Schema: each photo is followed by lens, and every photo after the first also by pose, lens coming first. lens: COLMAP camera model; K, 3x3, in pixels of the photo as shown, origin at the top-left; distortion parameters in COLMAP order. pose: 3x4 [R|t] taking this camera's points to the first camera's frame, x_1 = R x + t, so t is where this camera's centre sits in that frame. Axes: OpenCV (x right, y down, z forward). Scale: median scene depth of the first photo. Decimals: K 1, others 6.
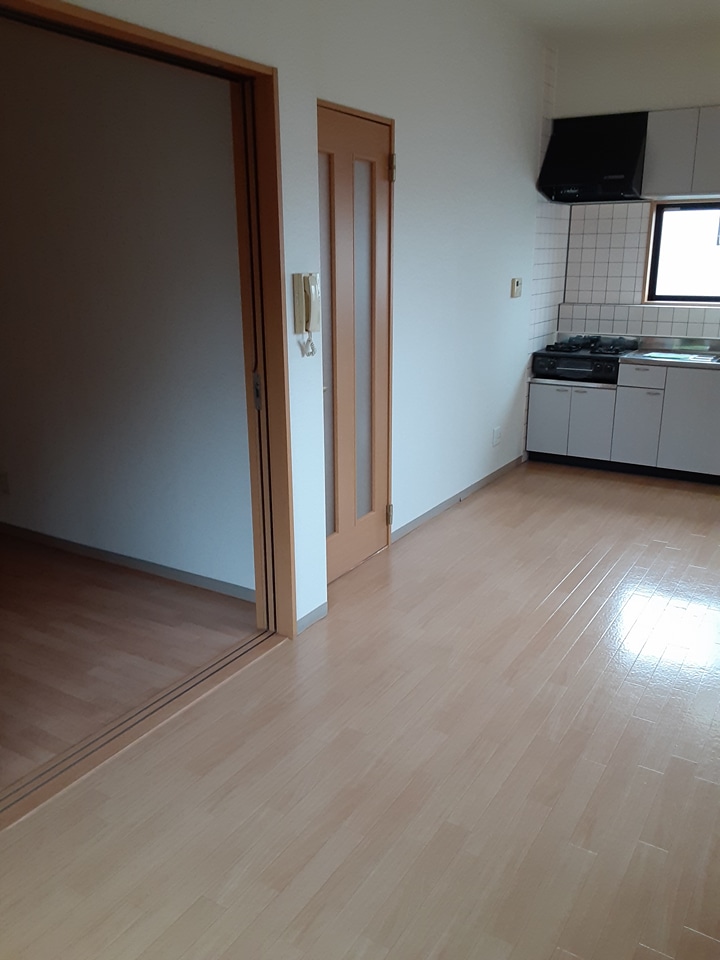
lens RADIAL K [[766.9, 0, 383.9], [0, 766.9, 476.9], [0, 0, 1]] dist [0.138879, -0.168202]
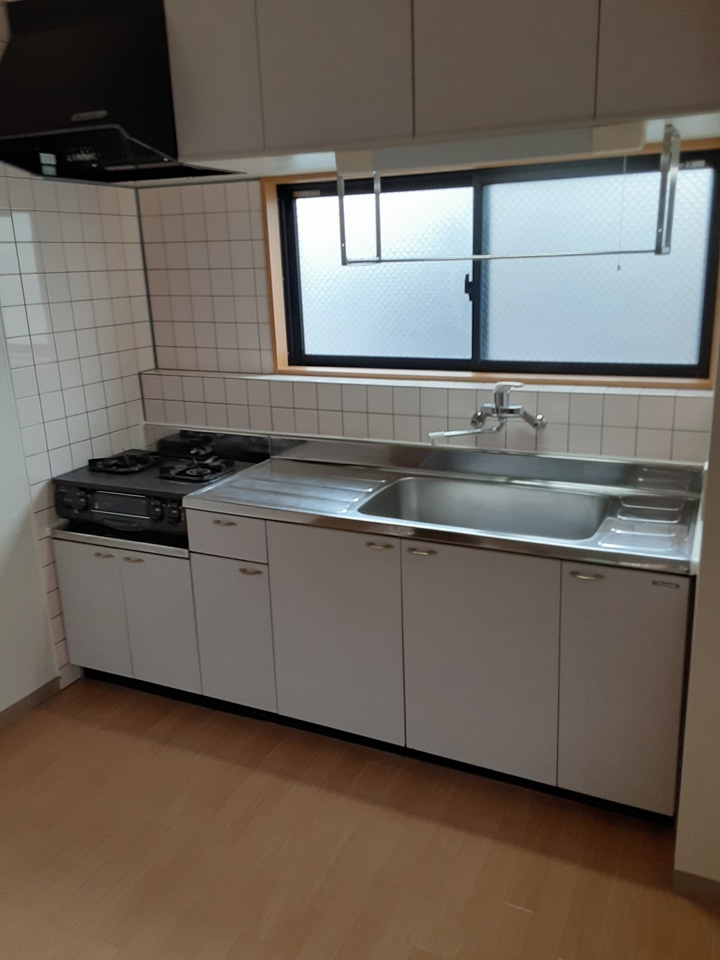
lens RADIAL K [[766.9, 0, 383.9], [0, 766.9, 476.9], [0, 0, 1]] dist [0.138879, -0.168202]
pose [[0.993957, -0.056533, 0.094098, 0.360175], [0.056866, 0.998381, -0.000853, -0.149634], [-0.093897, 0.006198, 0.995563, 0.479922]]
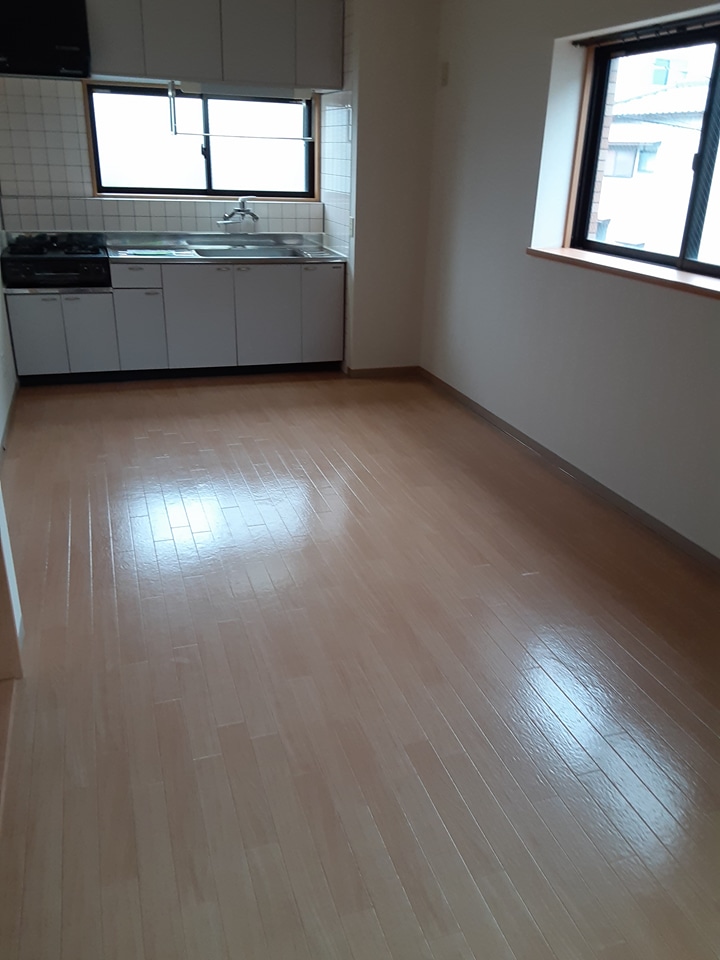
lens RADIAL K [[764.6, 0, 356.6], [0, 764.6, 476.9], [0, 0, 1]] dist [0.125604, -0.180128]
pose [[0.656022, -0.273580, 0.703413, -0.211162], [0.181443, 0.961826, 0.204866, -0.036221], [-0.732608, -0.006767, 0.680618, 0.146654]]
